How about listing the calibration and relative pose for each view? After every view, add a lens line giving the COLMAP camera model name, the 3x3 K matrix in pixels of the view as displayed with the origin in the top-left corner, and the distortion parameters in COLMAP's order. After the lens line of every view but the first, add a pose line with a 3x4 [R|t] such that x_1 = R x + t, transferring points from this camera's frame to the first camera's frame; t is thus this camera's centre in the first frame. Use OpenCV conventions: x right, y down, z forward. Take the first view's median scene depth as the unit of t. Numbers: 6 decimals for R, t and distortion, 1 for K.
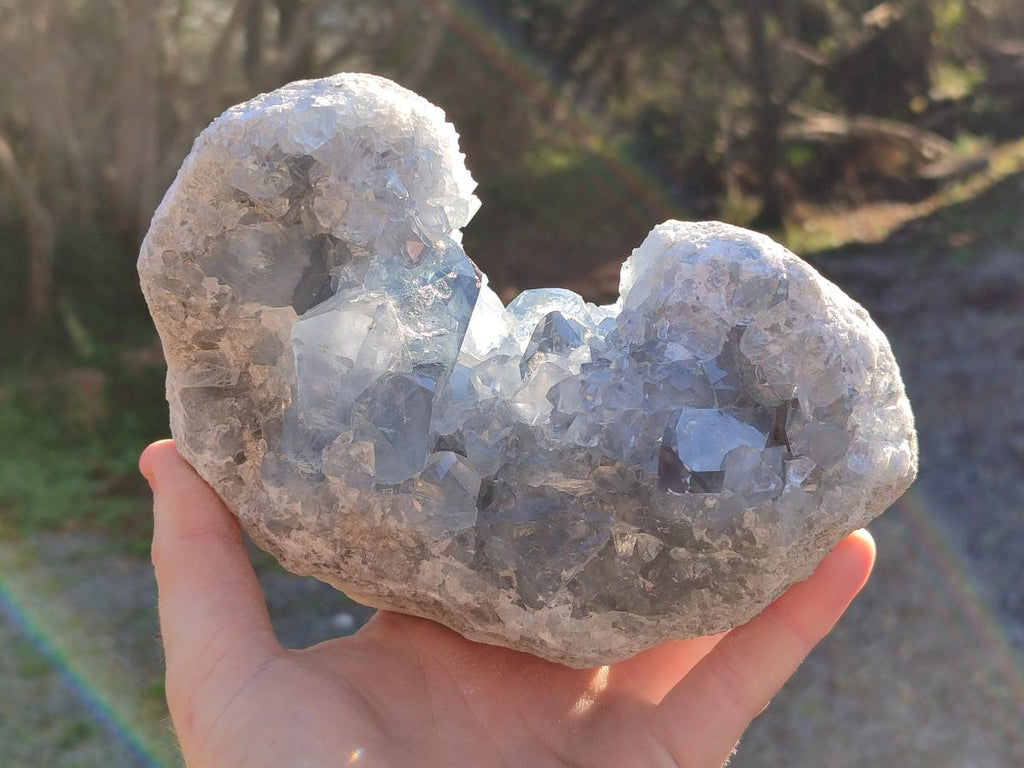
lens RADIAL K [[1541.9, 0, 512.0], [0, 1541.9, 384.0], [0, 0, 1]] dist [0.313039, -1.995688]
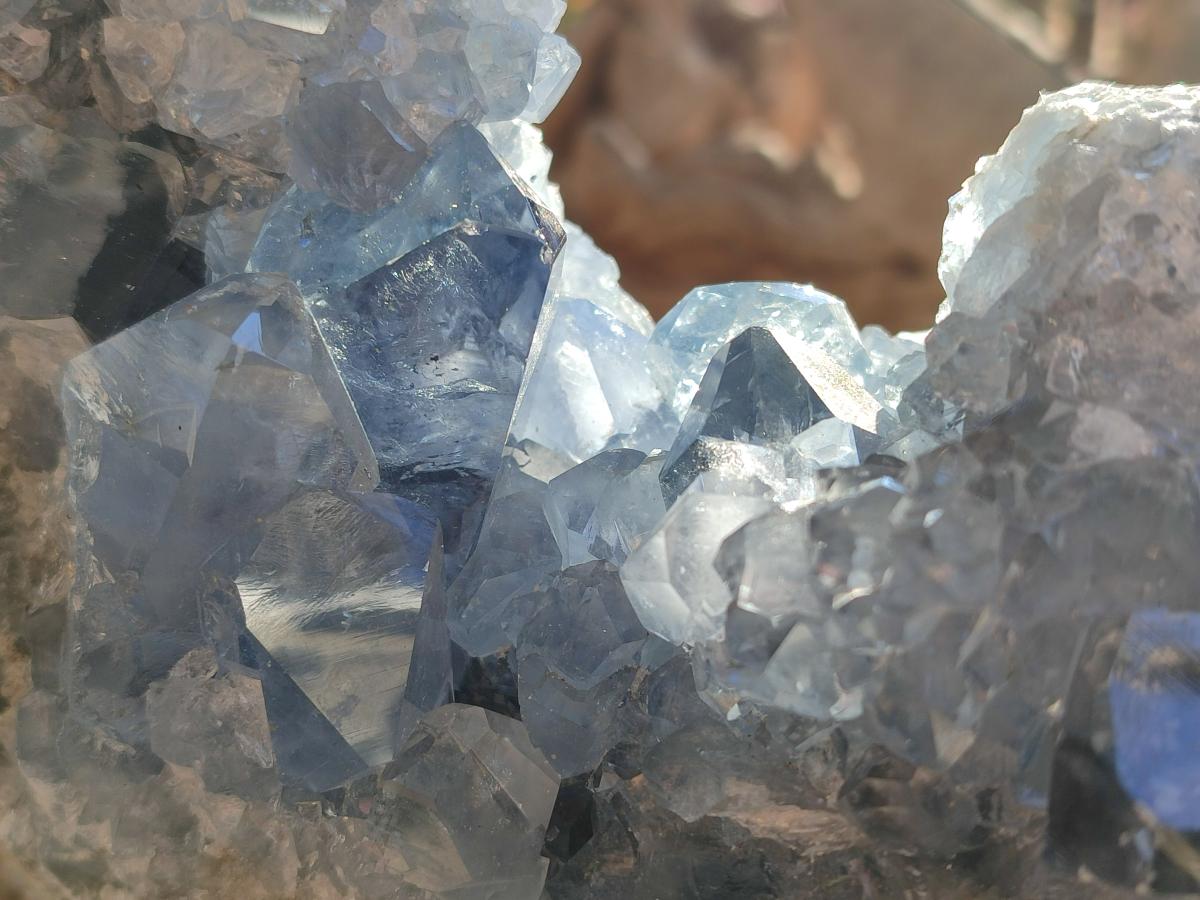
lens RADIAL K [[1829.6, 0, 600.0], [0, 1829.6, 450.0], [0, 0, 1]] dist [0.180838, -1.293612]
pose [[0.990559, 0.007434, -0.136885, 0.050394], [-0.013359, 0.999011, -0.042417, 0.000362], [0.136434, 0.043845, 0.989678, 0.564790]]
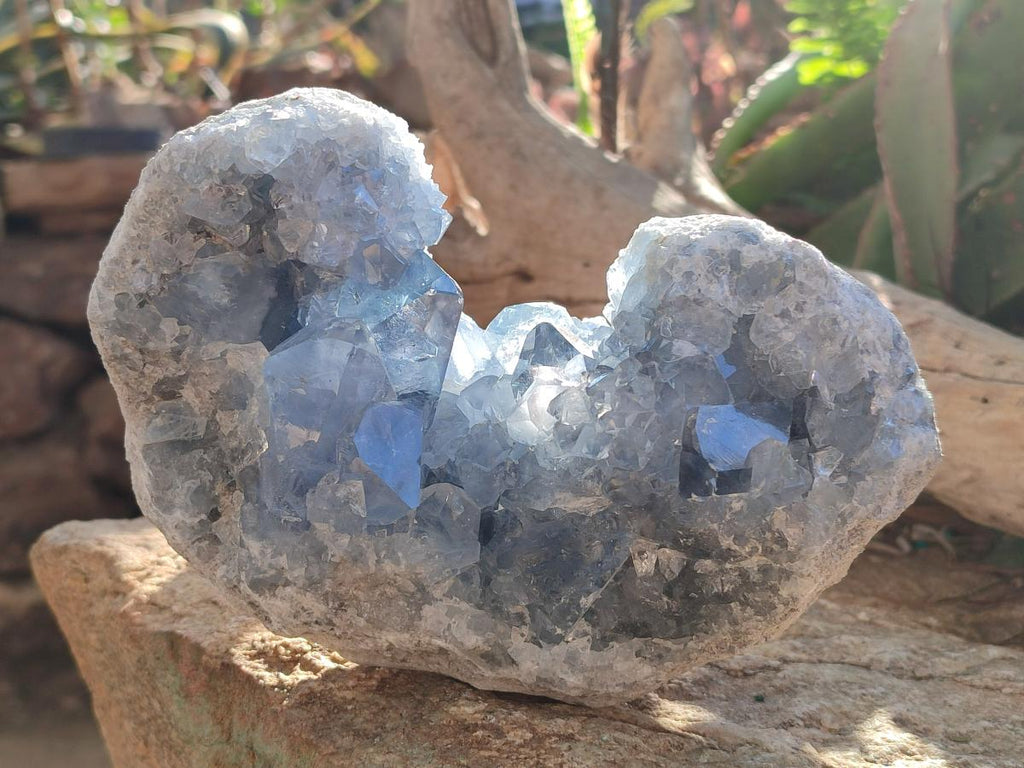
lens RADIAL K [[1541.9, 0, 512.0], [0, 1541.9, 384.0], [0, 0, 1]] dist [0.313039, -1.995688]
pose [[0.993738, -0.088603, 0.068072, -0.058012], [0.092449, 0.994164, -0.055594, 0.039976], [-0.062749, 0.061539, 0.996130, 0.071009]]
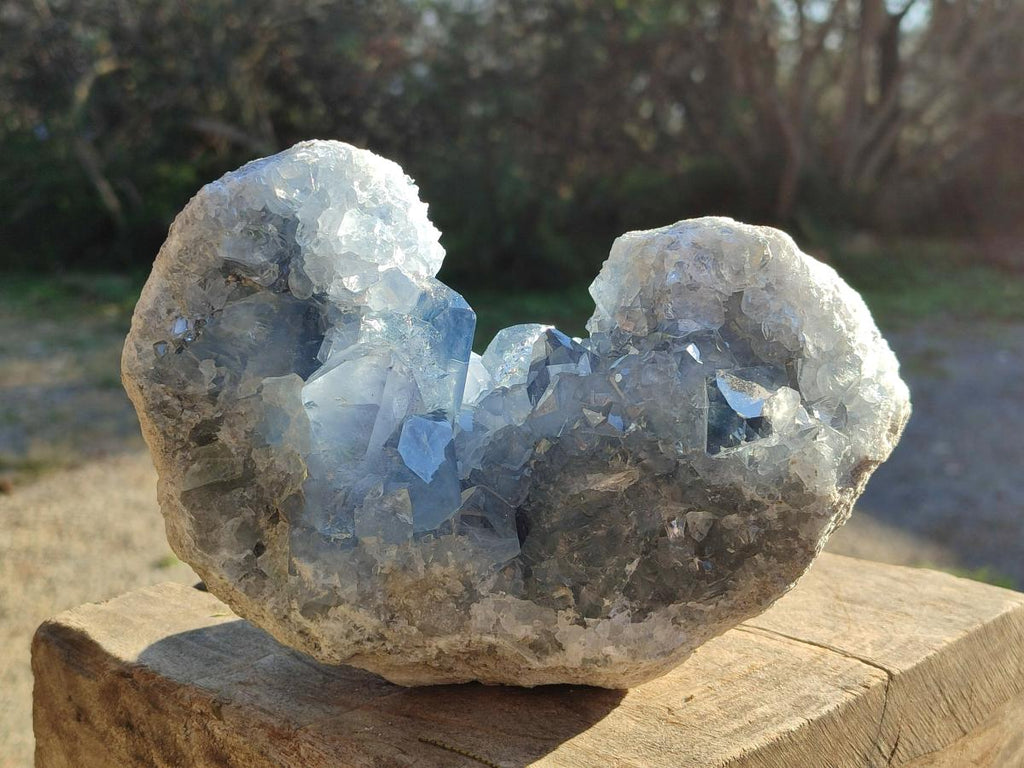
lens RADIAL K [[1541.9, 0, 512.0], [0, 1541.9, 384.0], [0, 0, 1]] dist [0.313039, -1.995688]
pose [[0.950259, -0.186416, 0.249514, -0.257252], [0.232312, 0.957821, -0.169143, 0.155063], [-0.207459, 0.218695, 0.953485, 0.030106]]
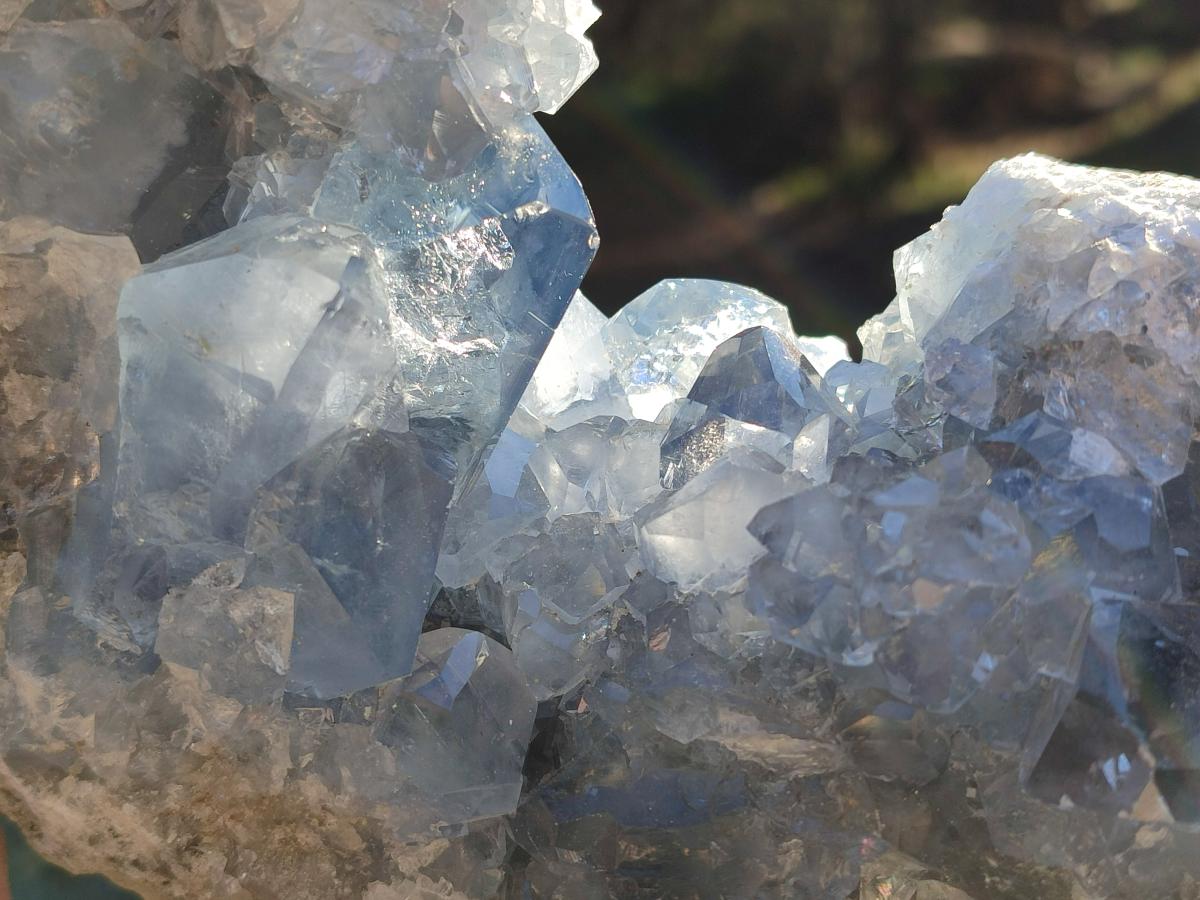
lens RADIAL K [[1829.6, 0, 600.0], [0, 1829.6, 450.0], [0, 0, 1]] dist [0.180838, -1.293612]
pose [[0.983994, 0.110401, 0.139881, -0.081535], [-0.107223, 0.993780, -0.030081, 0.006209], [-0.142332, 0.014601, 0.989711, 0.505807]]
